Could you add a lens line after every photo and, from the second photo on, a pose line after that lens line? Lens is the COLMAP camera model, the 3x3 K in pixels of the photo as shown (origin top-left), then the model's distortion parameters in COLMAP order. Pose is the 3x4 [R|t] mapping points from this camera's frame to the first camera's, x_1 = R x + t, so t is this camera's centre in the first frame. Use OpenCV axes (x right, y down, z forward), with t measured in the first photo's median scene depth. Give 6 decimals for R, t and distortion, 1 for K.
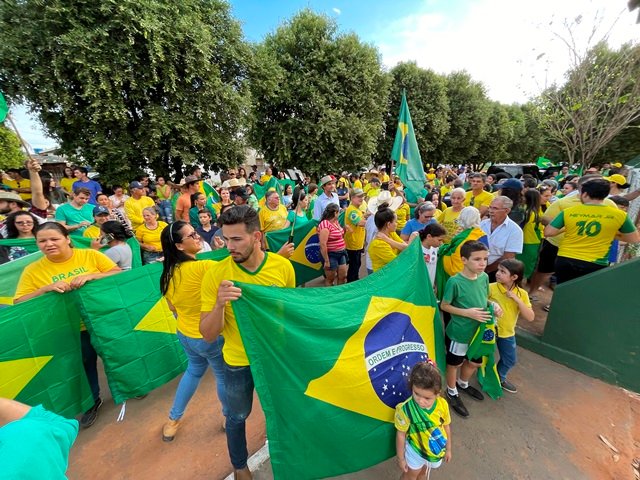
lens RADIAL K [[256.1, 0, 318.7], [0, 256.1, 238.5], [0, 0, 1]] dist [-0.005174, 0.000545]
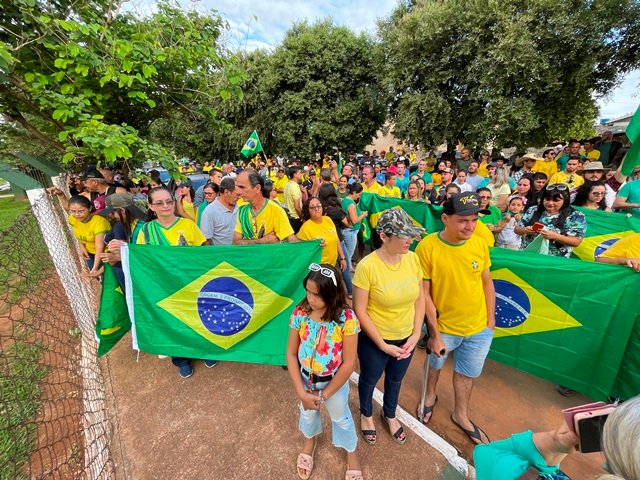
lens RADIAL K [[255.3, 0, 319.8], [0, 255.3, 237.6], [0, 0, 1]] dist [-0.005770, 0.000775]
pose [[-0.024233, 0.332329, -0.942852, -0.038365], [-0.236977, 0.914339, 0.328370, 0.016185], [0.971213, 0.231392, 0.056597, -0.052813]]
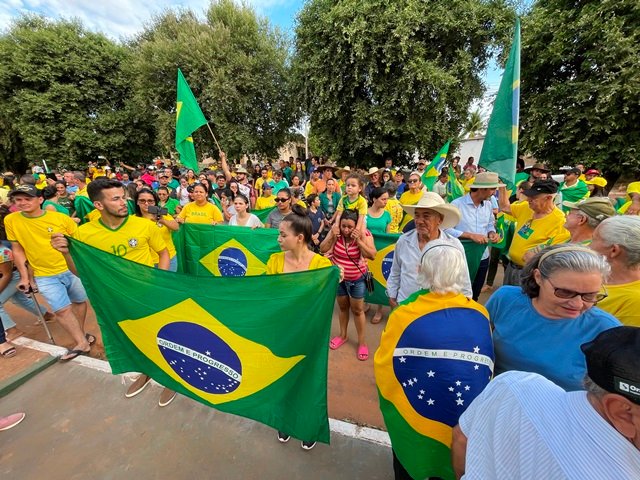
lens RADIAL K [[256.1, 0, 322.1], [0, 256.1, 237.2], [0, 0, 1]] dist [-0.005174, 0.000545]
pose [[0.526216, 0.254227, -0.811459, 0.282261], [-0.232658, 0.960895, 0.150171, -0.061463], [0.817904, 0.109770, 0.564786, 0.237111]]
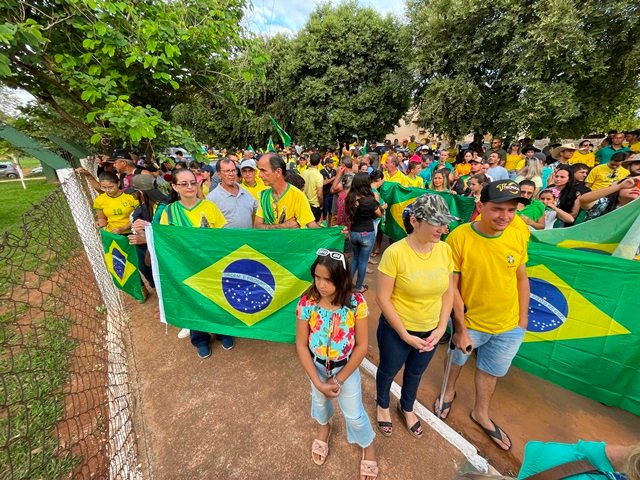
lens RADIAL K [[255.3, 0, 320.3], [0, 255.3, 237.5], [0, 0, 1]] dist [-0.005770, 0.000775]
pose [[-0.089218, 0.364155, -0.927055, -0.044613], [-0.249628, 0.892885, 0.374757, 0.025537], [0.964223, 0.264854, 0.011241, -0.059218]]
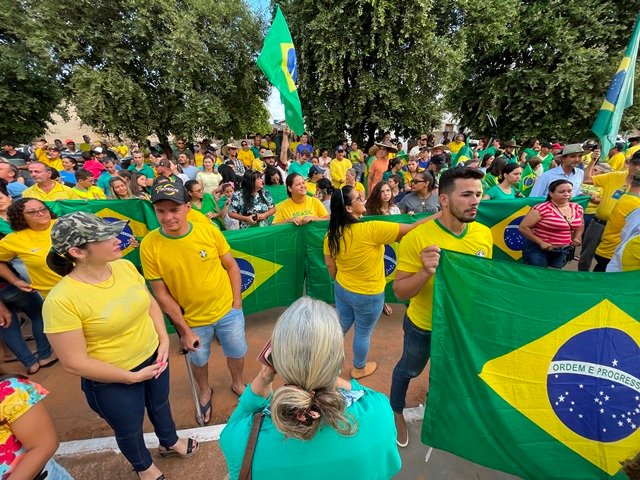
lens RADIAL K [[255.3, 0, 319.6], [0, 255.3, 237.3], [0, 0, 1]] dist [-0.005770, 0.000775]
pose [[0.798234, 0.224441, -0.558971, -0.032665], [-0.161355, 0.973748, 0.160561, 0.010942], [0.580334, -0.037972, 0.813493, -0.015172]]
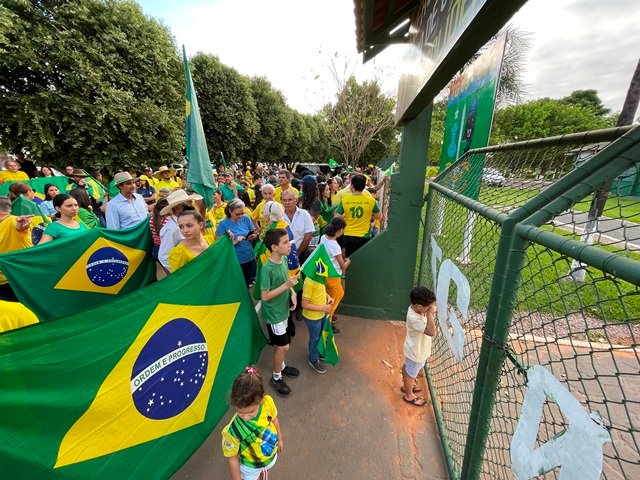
lens RADIAL K [[256.1, 0, 319.4], [0, 256.1, 237.3], [0, 0, 1]] dist [-0.005174, 0.000545]
pose [[0.800853, -0.141196, 0.581978, 0.042759], [0.139376, 0.989067, 0.048167, -0.000897], [-0.582416, 0.042539, 0.811777, 0.015809]]
